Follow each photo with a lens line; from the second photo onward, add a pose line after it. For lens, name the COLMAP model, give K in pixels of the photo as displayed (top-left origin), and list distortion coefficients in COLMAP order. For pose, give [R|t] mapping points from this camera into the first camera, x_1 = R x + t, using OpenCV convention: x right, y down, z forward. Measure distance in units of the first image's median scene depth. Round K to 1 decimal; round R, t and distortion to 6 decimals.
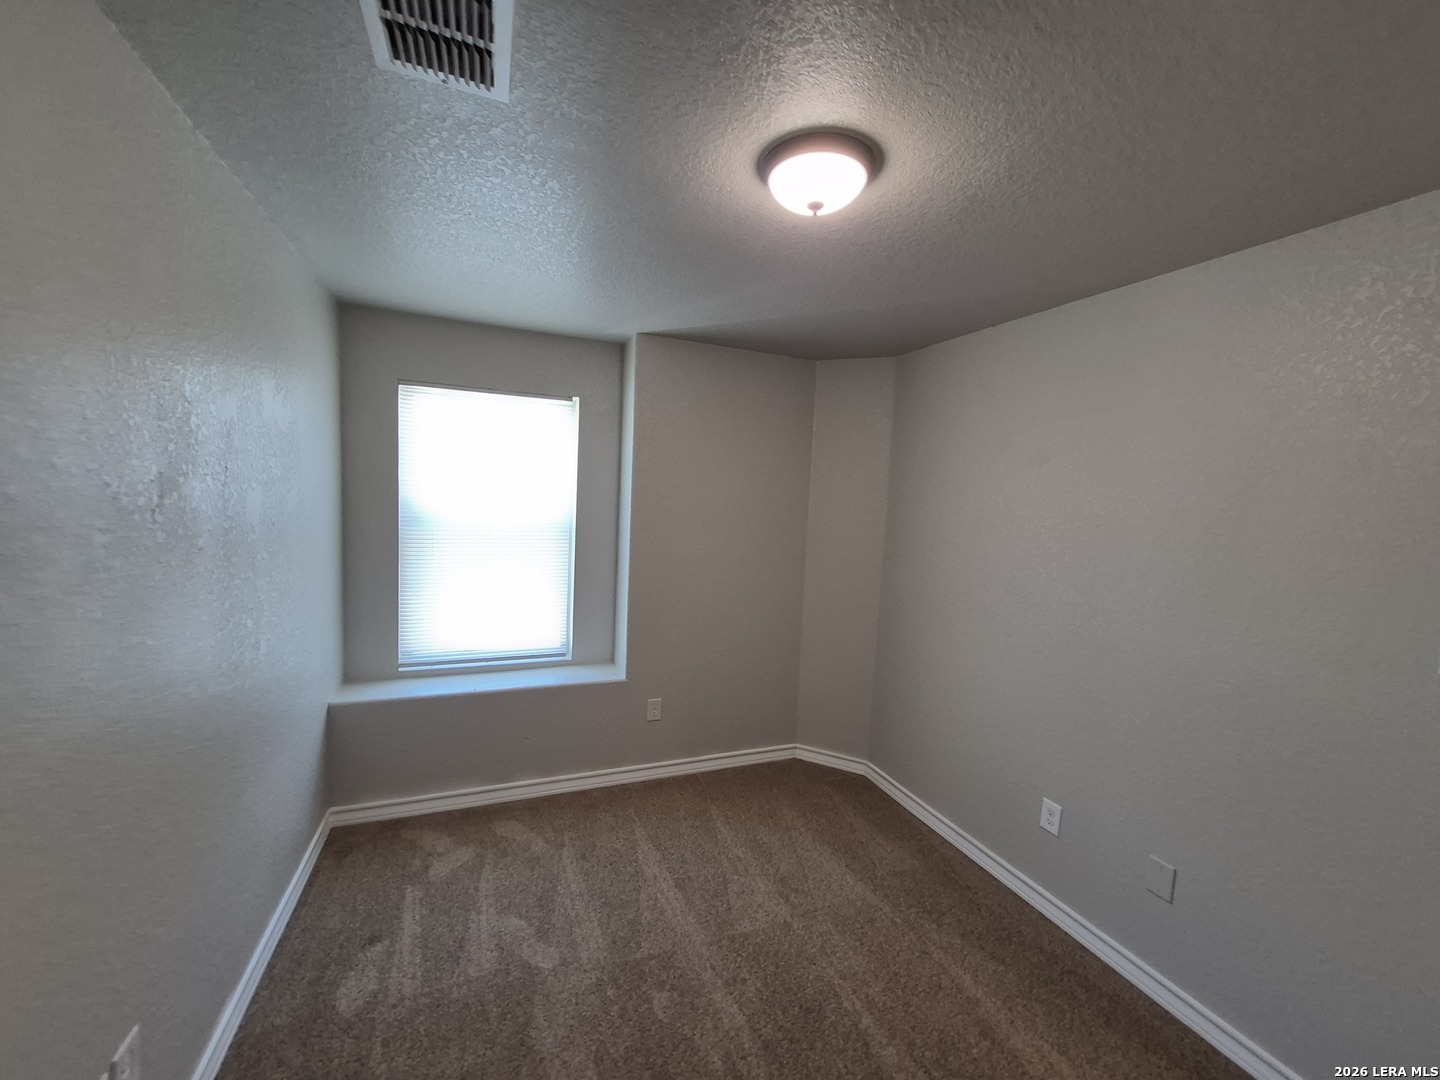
lens RADIAL K [[564.9, 0, 716.6], [0, 564.9, 536.9], [0, 0, 1]] dist [0.011259, -0.002043]
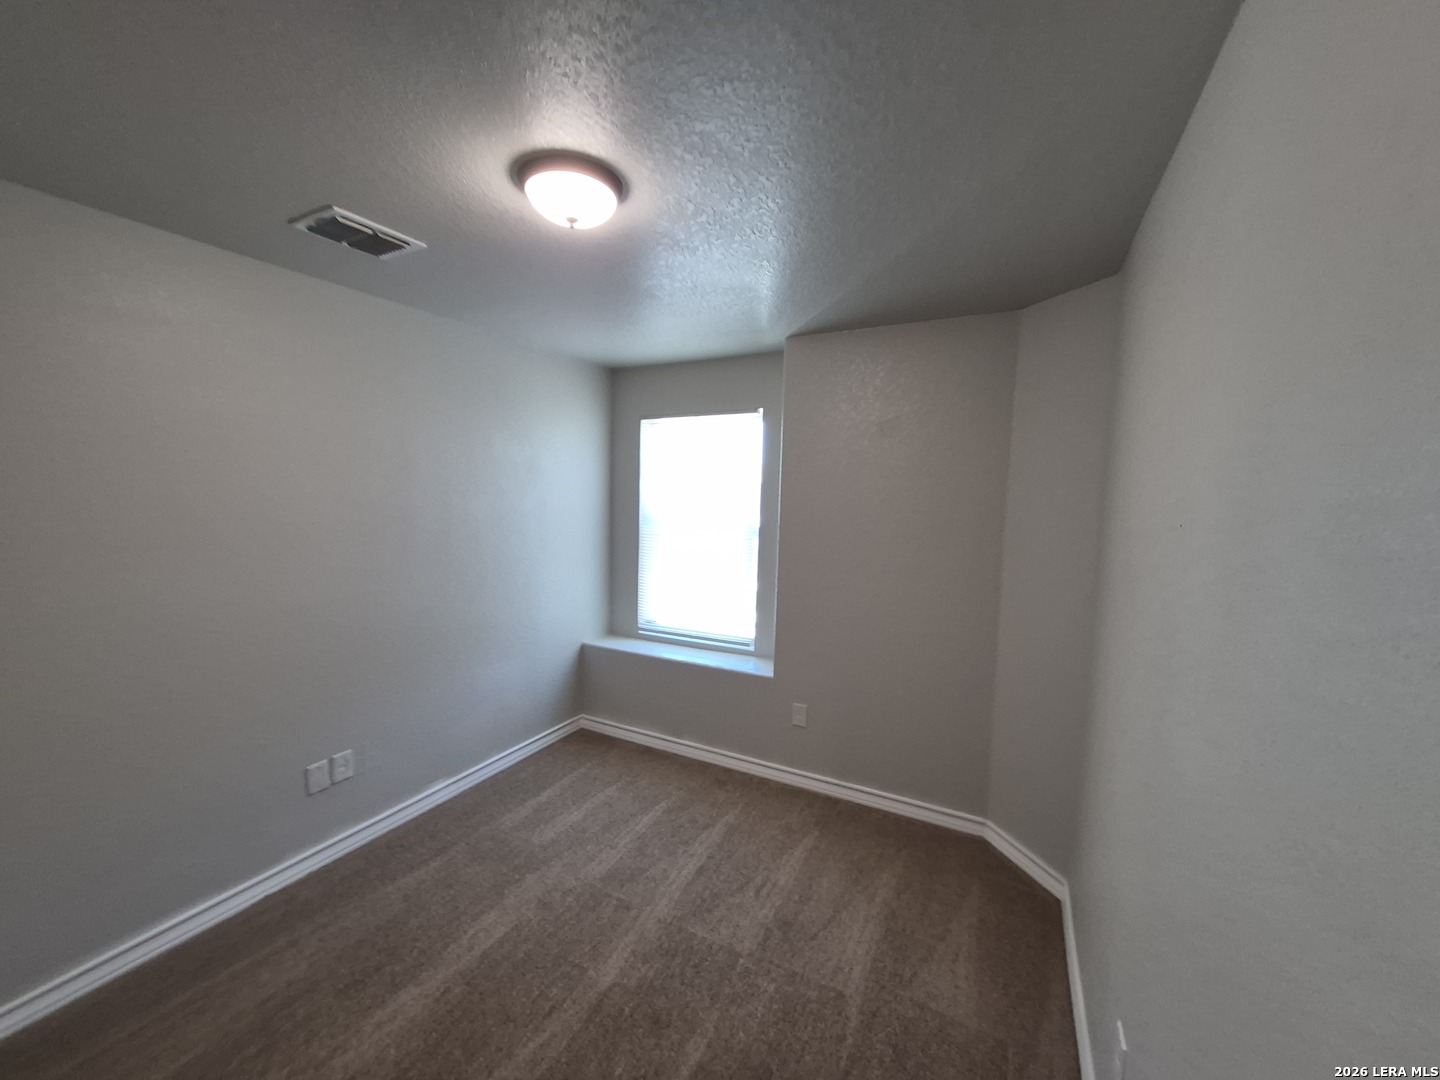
lens RADIAL K [[564.9, 0, 720.4], [0, 564.9, 538.8], [0, 0, 1]] dist [0.011259, -0.002043]
pose [[0.655381, 0.024668, -0.754895, 0.570953], [-0.054368, 0.998415, -0.014575, 0.024931], [0.753339, 0.050594, 0.655683, 0.260209]]
